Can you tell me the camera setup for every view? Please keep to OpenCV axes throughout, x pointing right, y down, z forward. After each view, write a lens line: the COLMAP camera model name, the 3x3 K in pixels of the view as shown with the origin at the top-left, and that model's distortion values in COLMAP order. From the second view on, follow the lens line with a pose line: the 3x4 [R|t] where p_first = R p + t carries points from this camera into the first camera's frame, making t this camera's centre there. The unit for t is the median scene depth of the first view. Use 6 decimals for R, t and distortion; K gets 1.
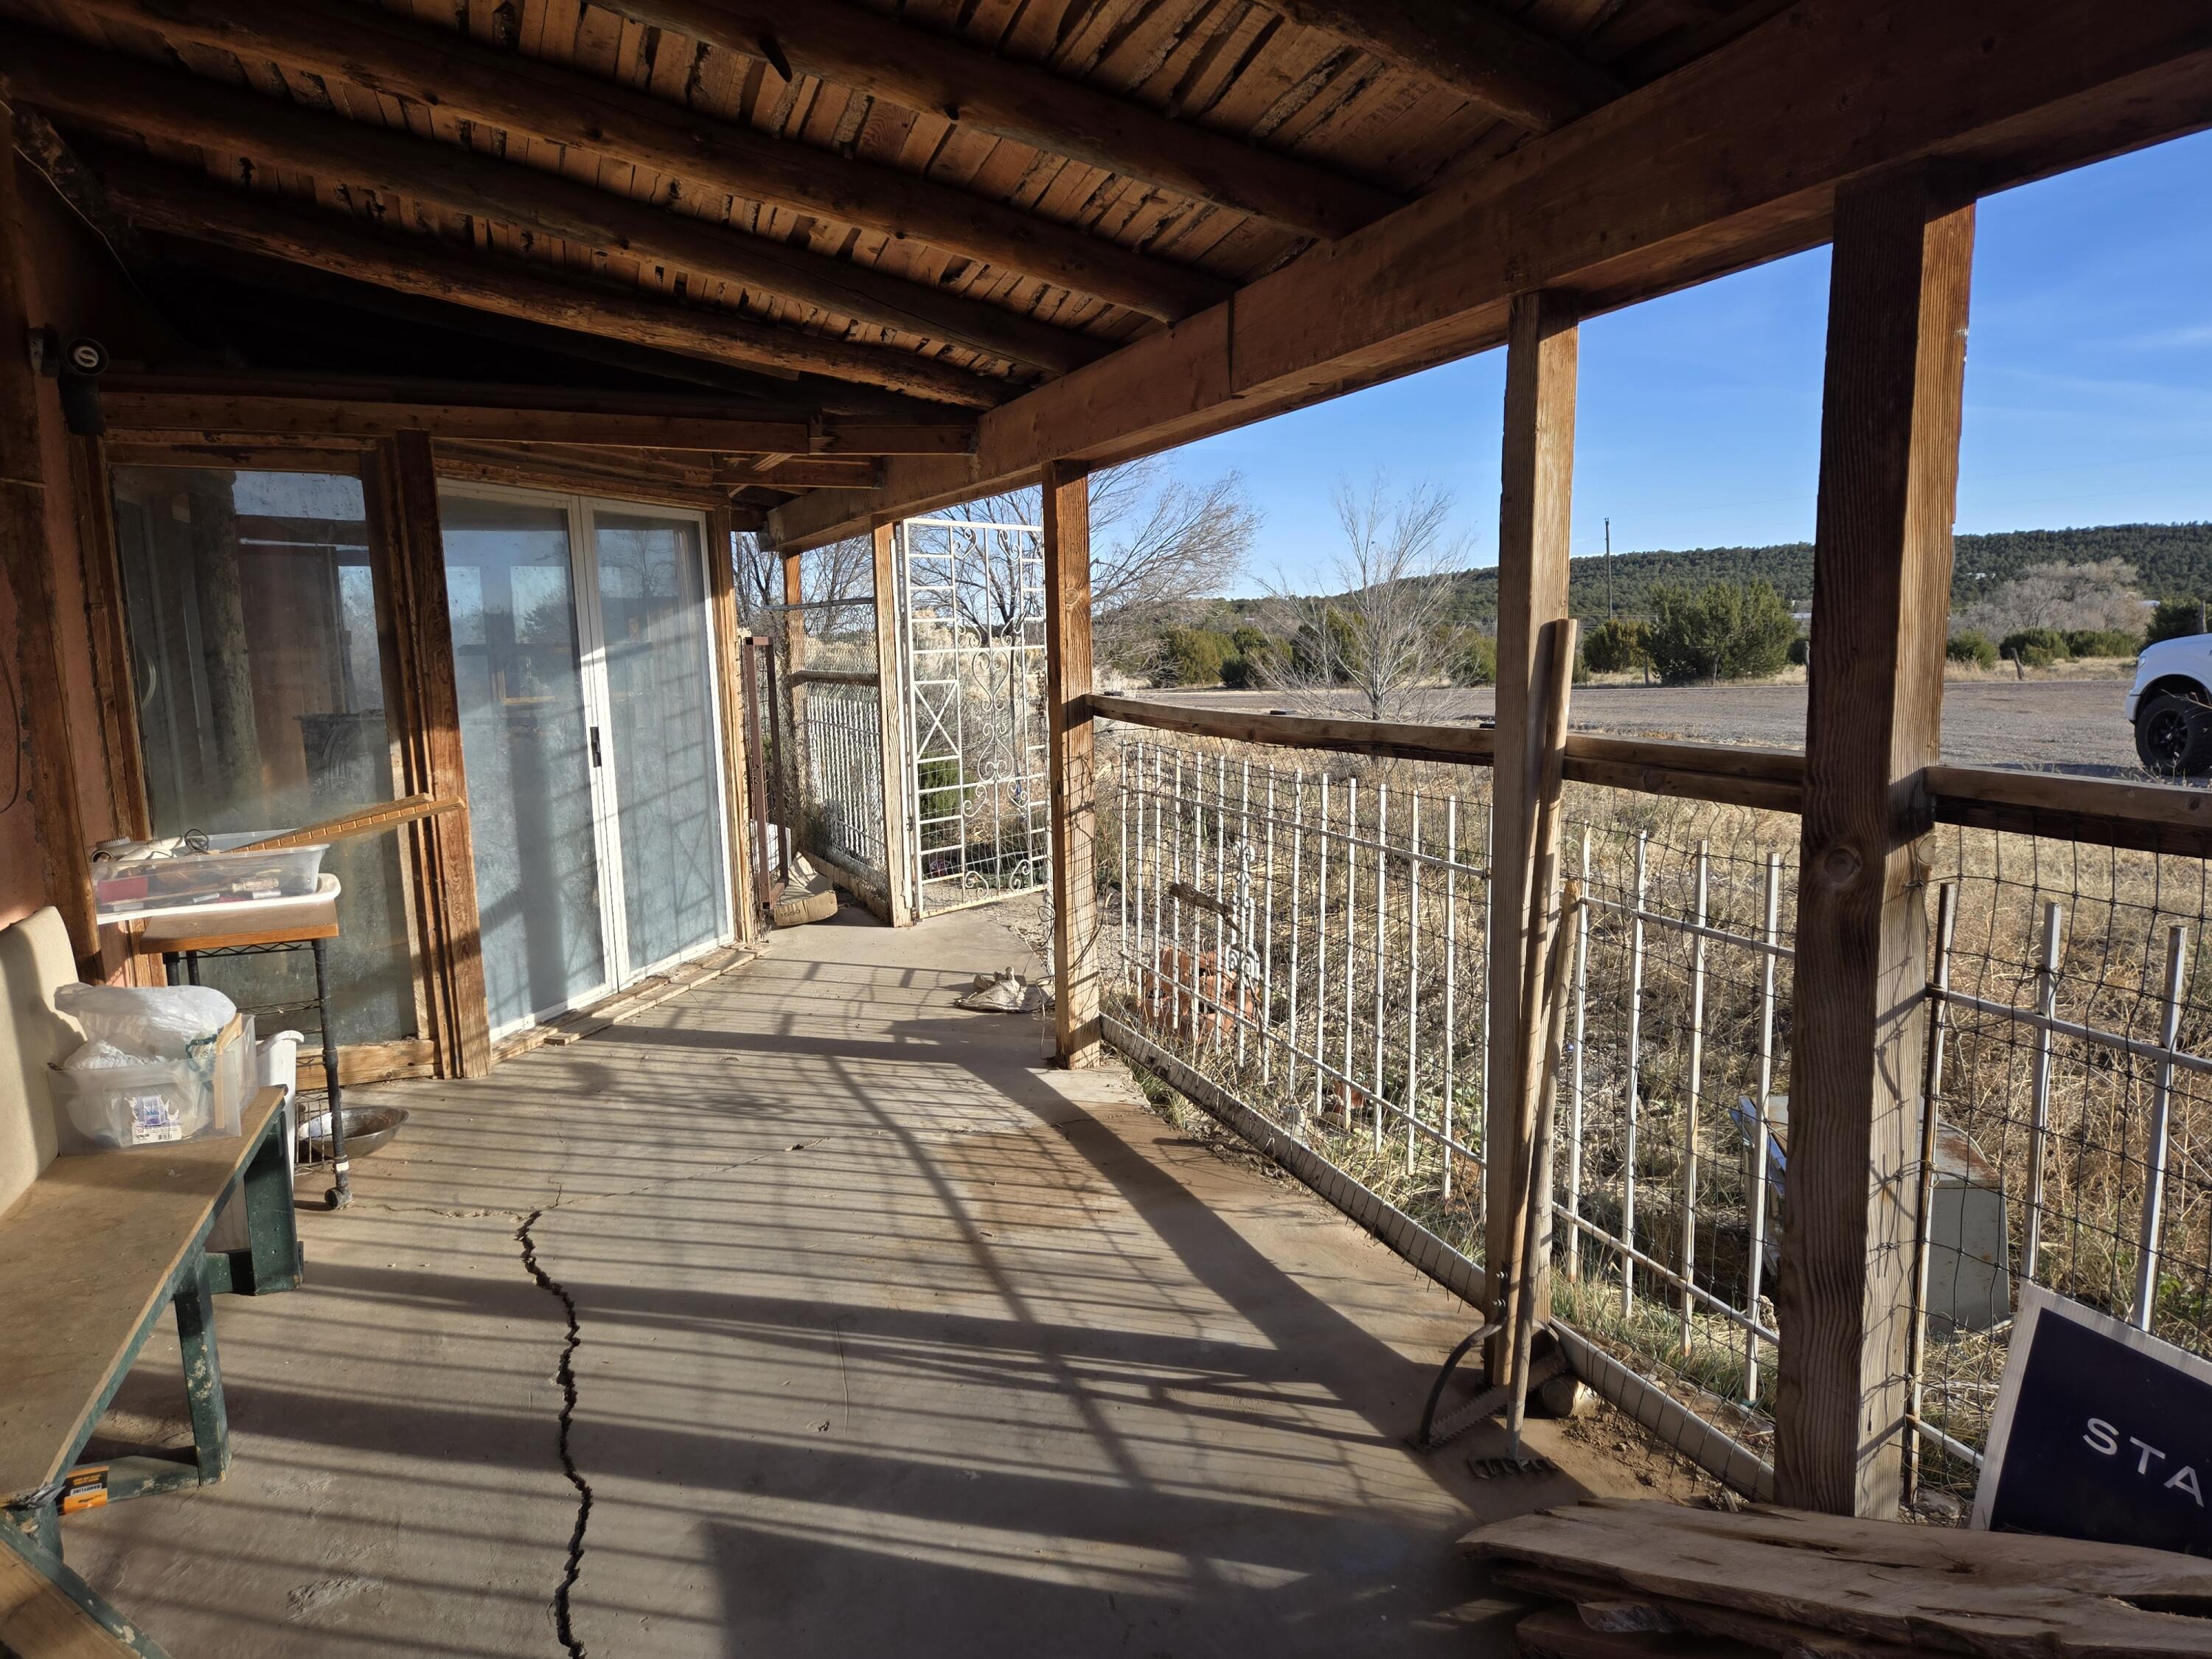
lens RADIAL K [[1476.3, 0, 1112.7], [0, 1476.3, 837.5], [0, 0, 1]] dist [0.048479, -0.017471]
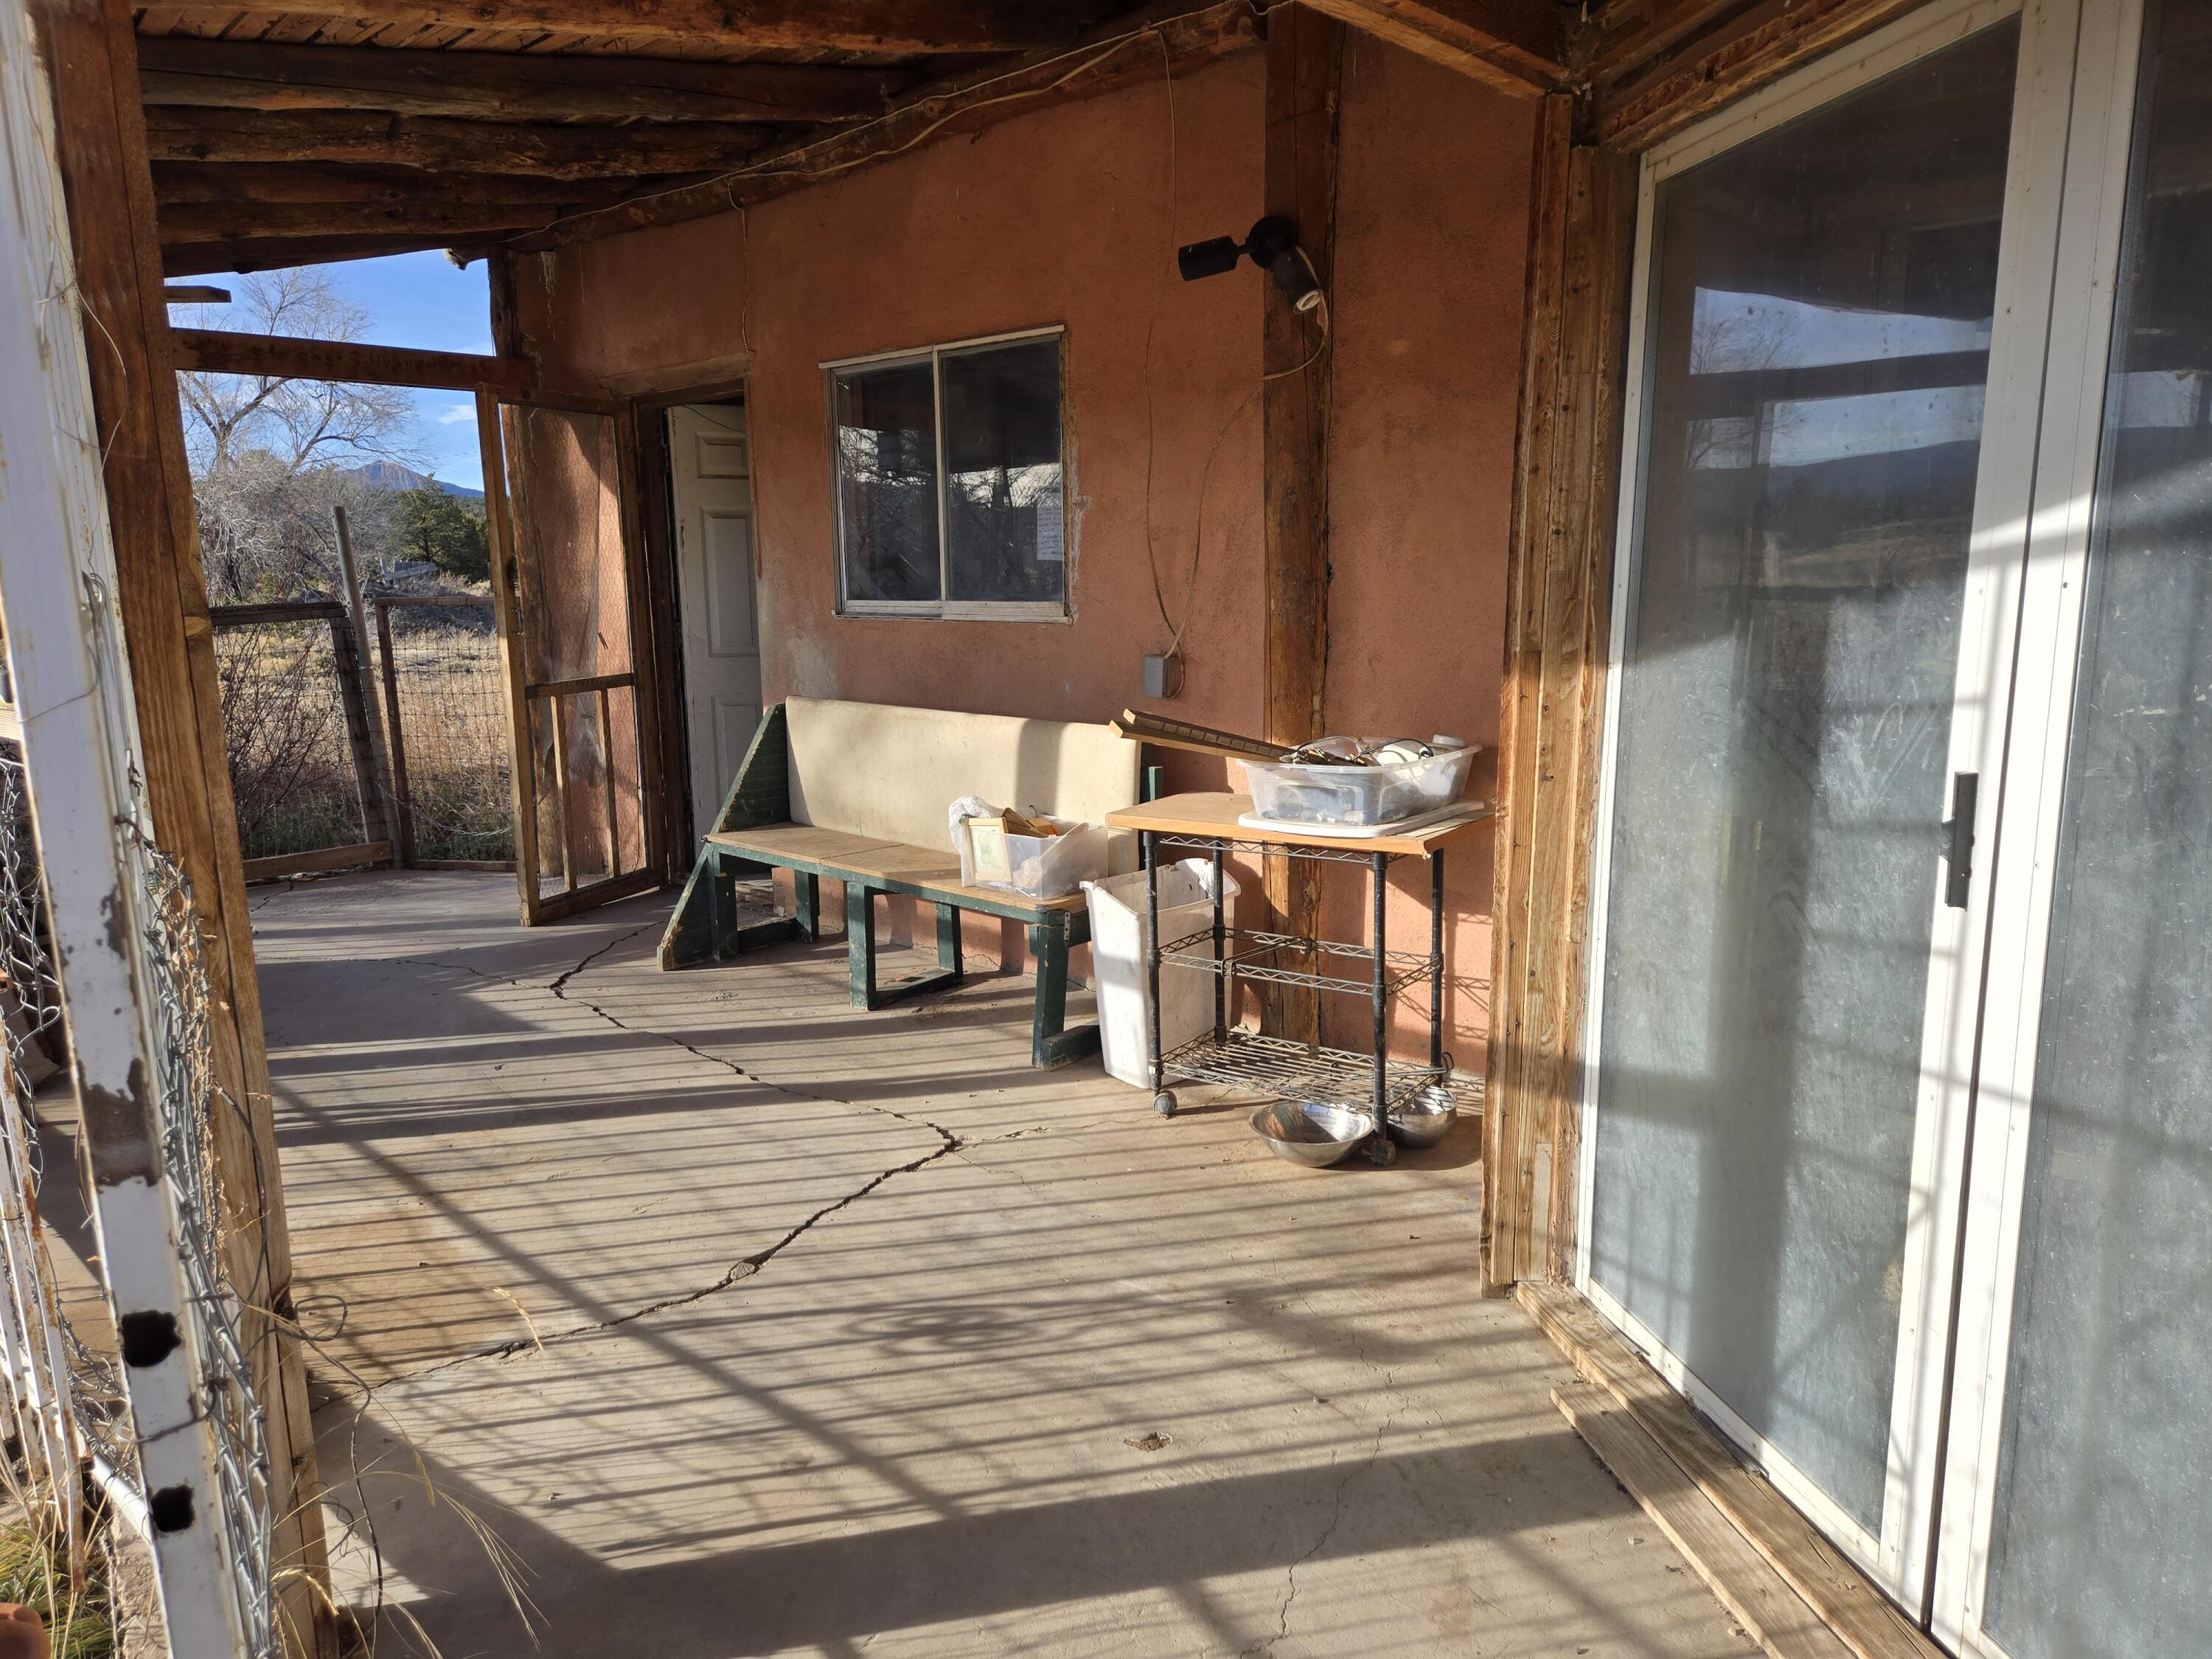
lens RADIAL K [[1476.3, 0, 1112.6], [0, 1476.3, 843.6], [0, 0, 1]] dist [0.048479, -0.017471]
pose [[-0.899585, 0.113551, -0.421727, -0.082879], [-0.029839, 0.947375, 0.318733, -0.185088], [0.435726, 0.299312, -0.848855, 1.446692]]
